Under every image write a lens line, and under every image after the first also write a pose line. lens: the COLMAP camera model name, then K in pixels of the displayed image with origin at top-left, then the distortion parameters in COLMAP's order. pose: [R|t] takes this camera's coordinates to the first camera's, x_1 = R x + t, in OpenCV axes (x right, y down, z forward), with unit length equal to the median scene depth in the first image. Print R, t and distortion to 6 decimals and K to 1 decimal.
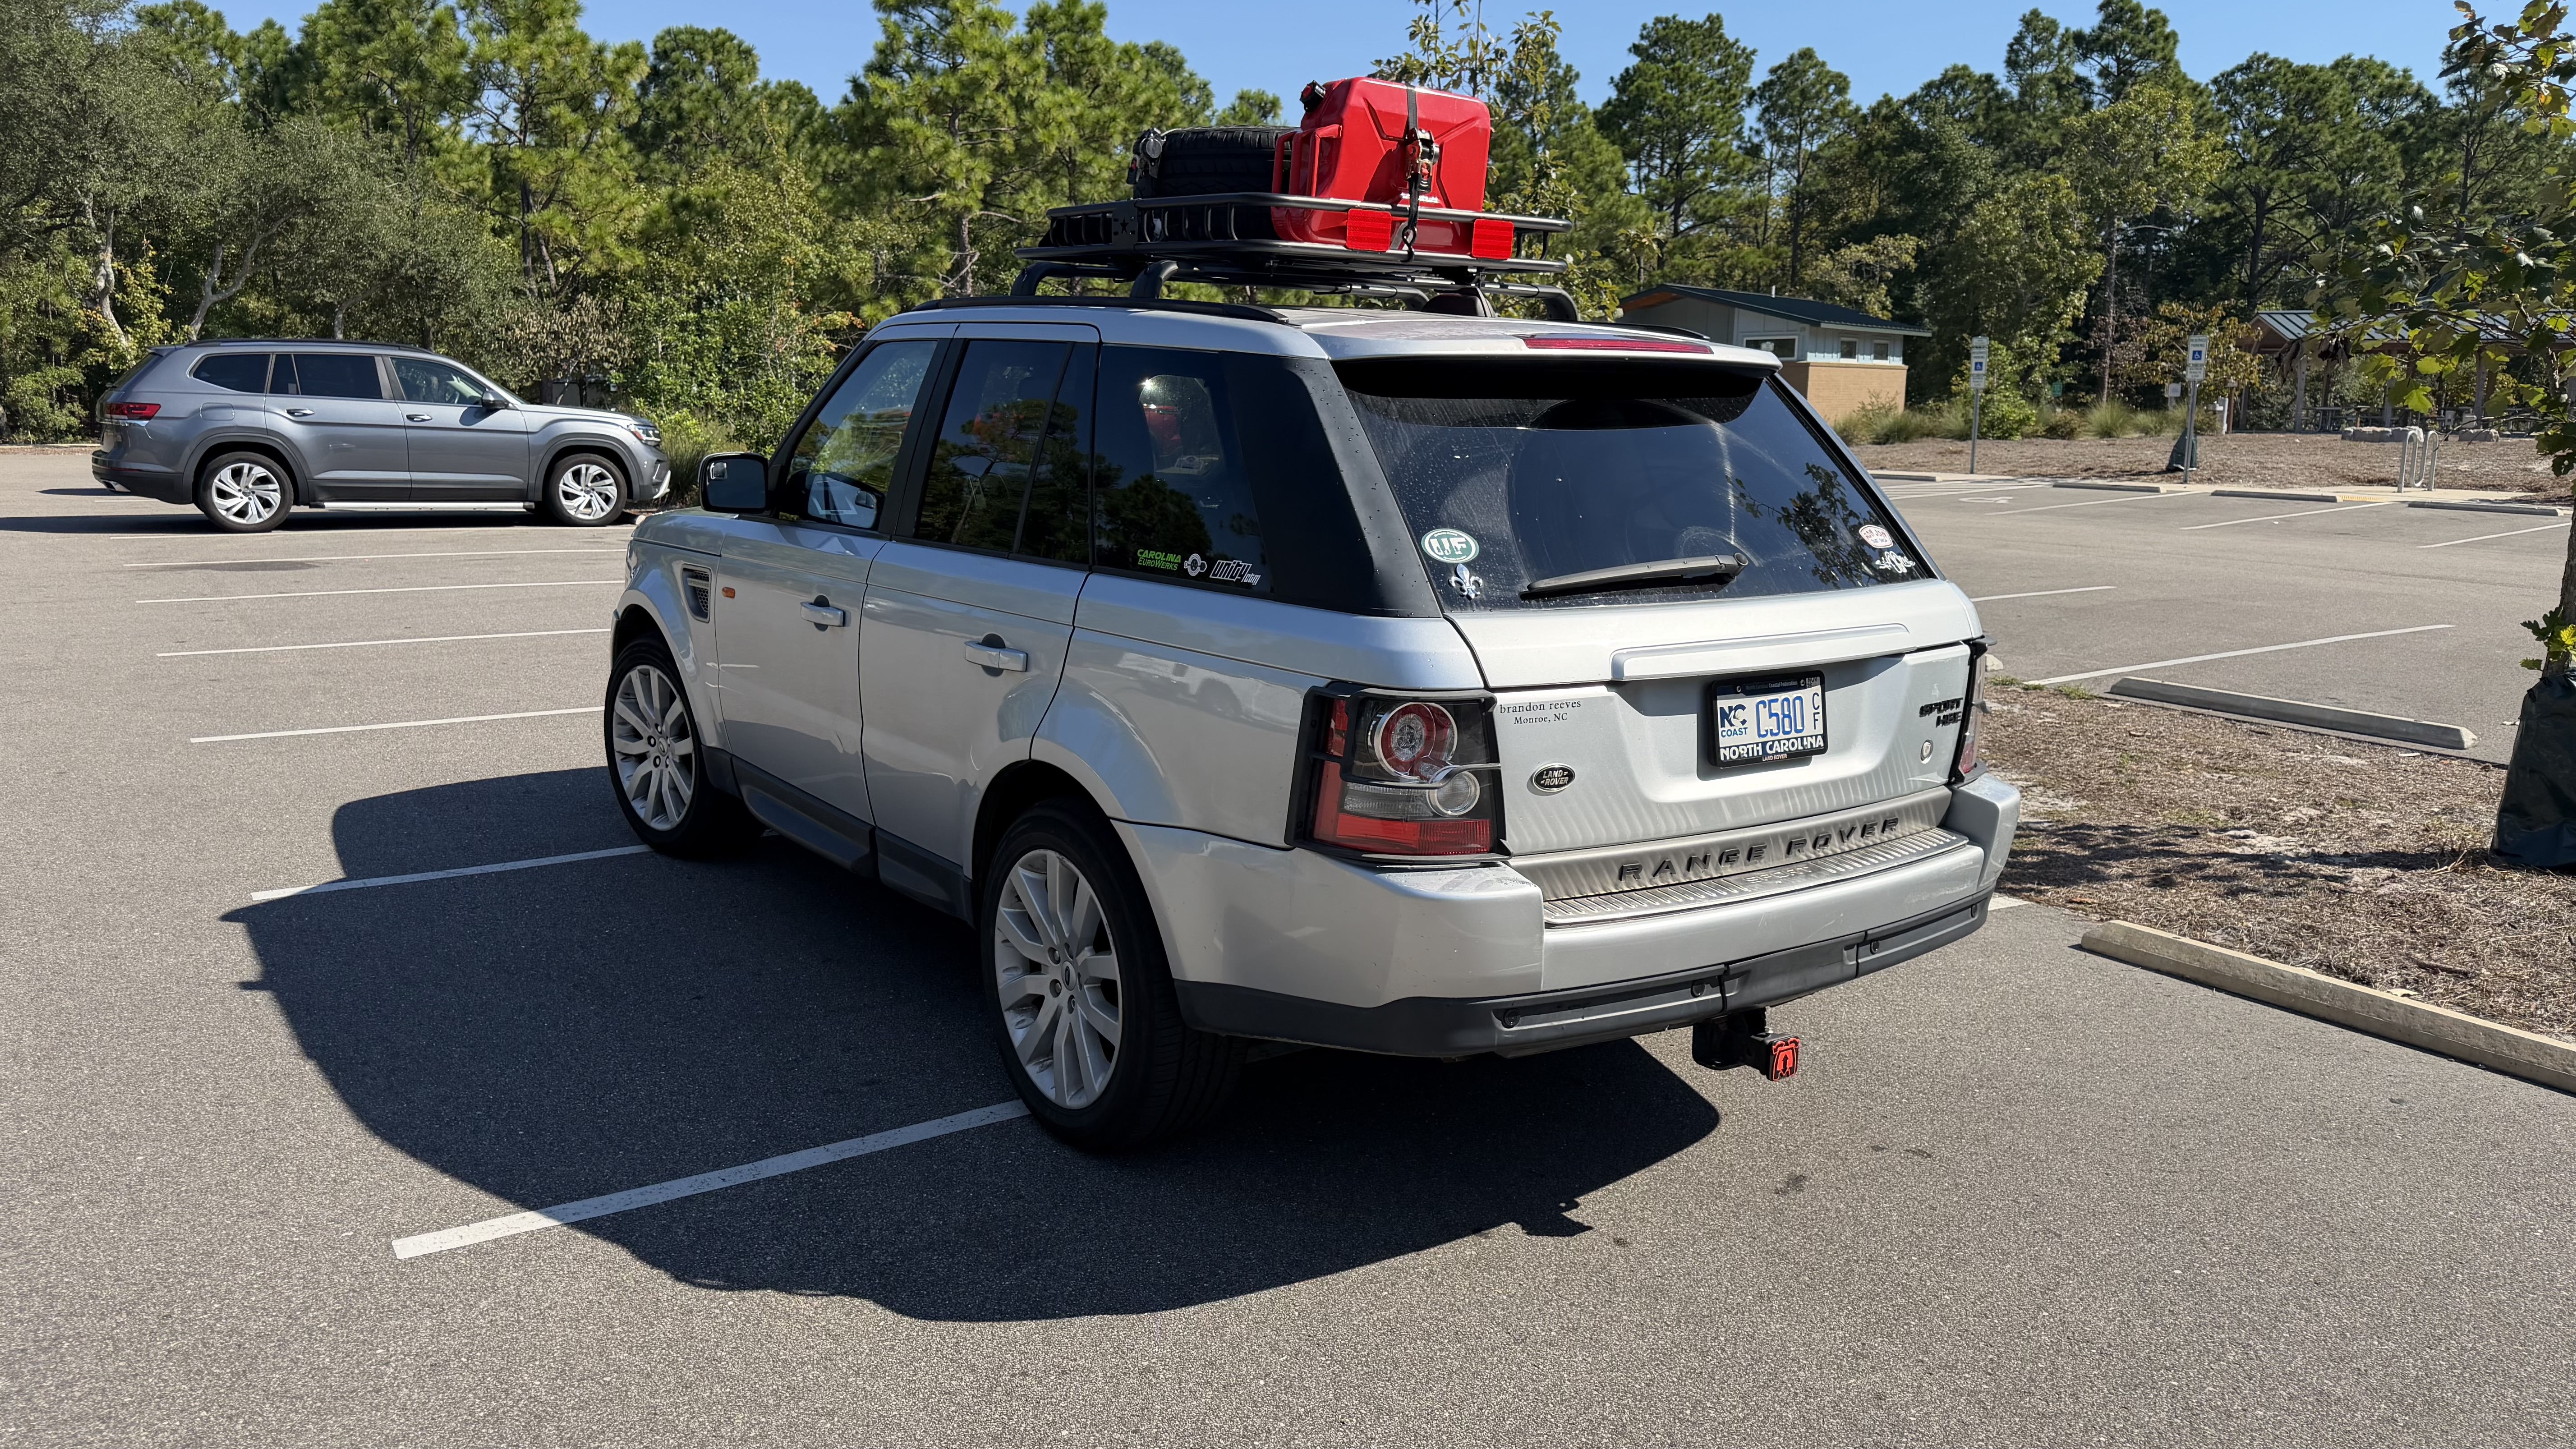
lens RADIAL K [[1829.3, 0, 1287.0], [0, 1829.3, 712.4], [0, 0, 1]] dist [0.004390, -0.003281]
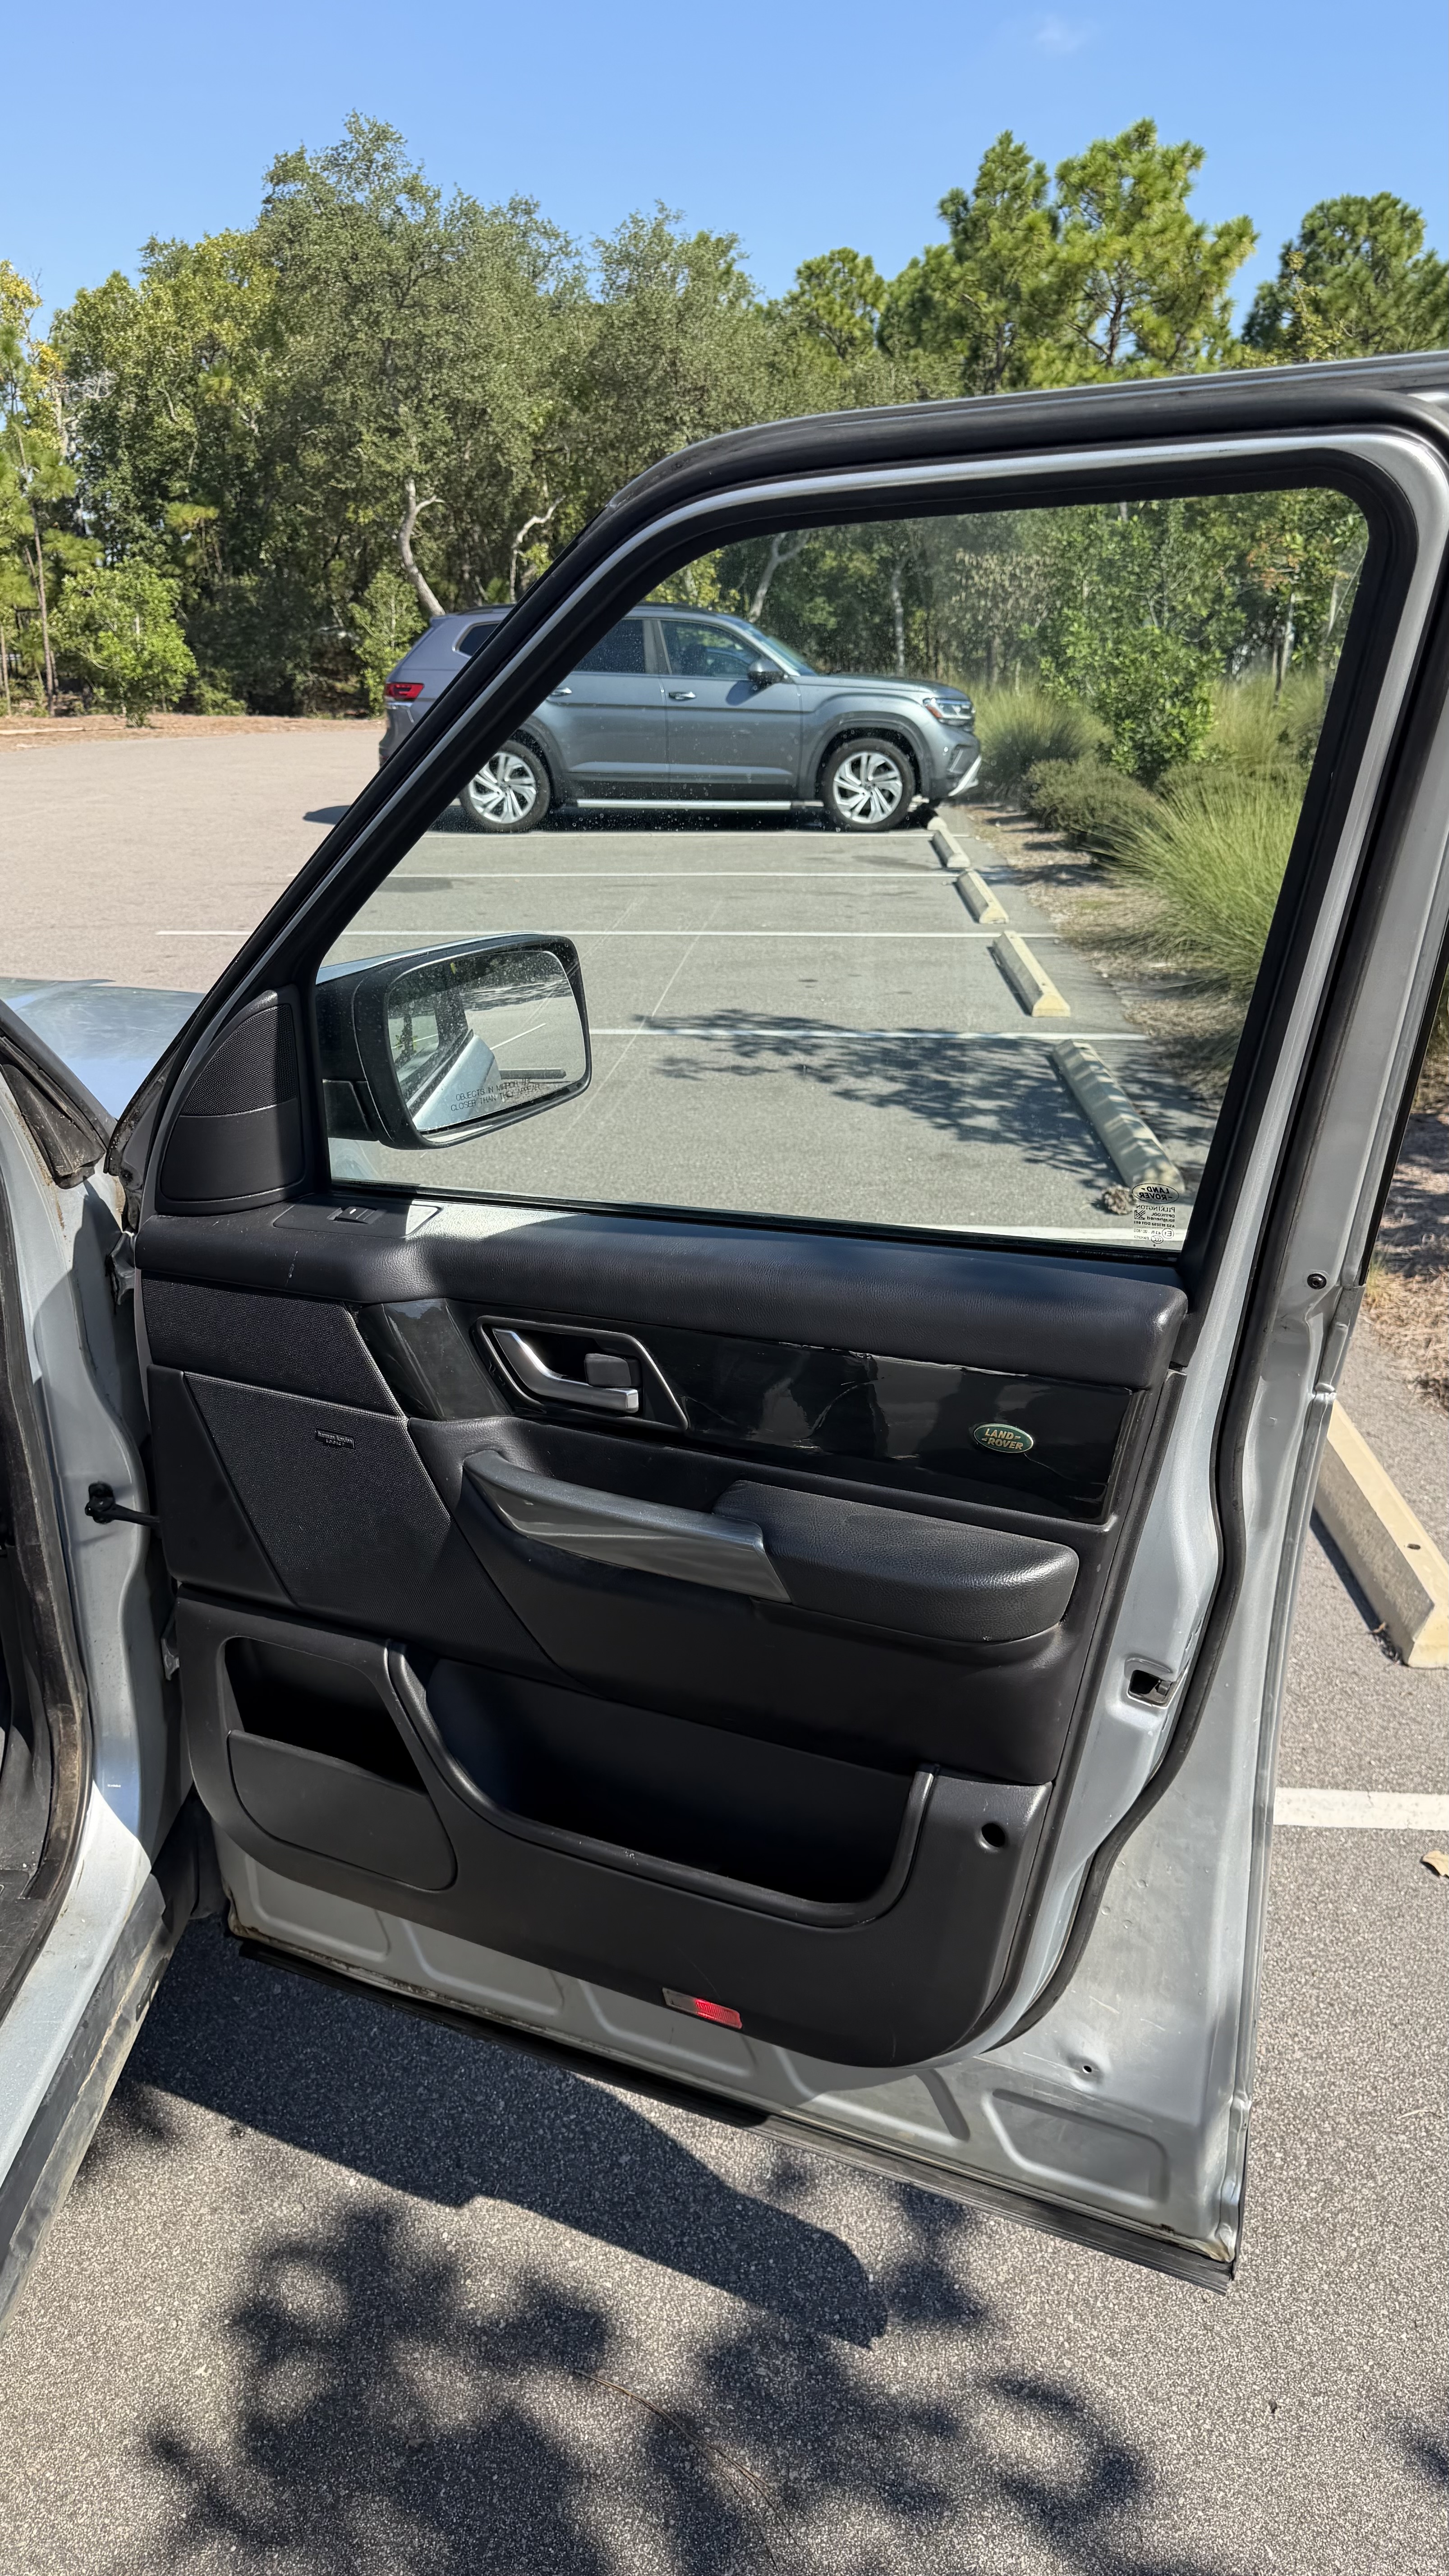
lens RADIAL K [[1847.4, 0, 713.0], [0, 1847.4, 1275.7], [0, 0, 1]] dist [0.035622, -0.042505]
pose [[0.806201, 0.164700, -0.568256, 0.060762], [-0.073213, 0.980862, 0.180417, -0.052474], [0.587095, -0.103848, 0.802830, 0.287542]]
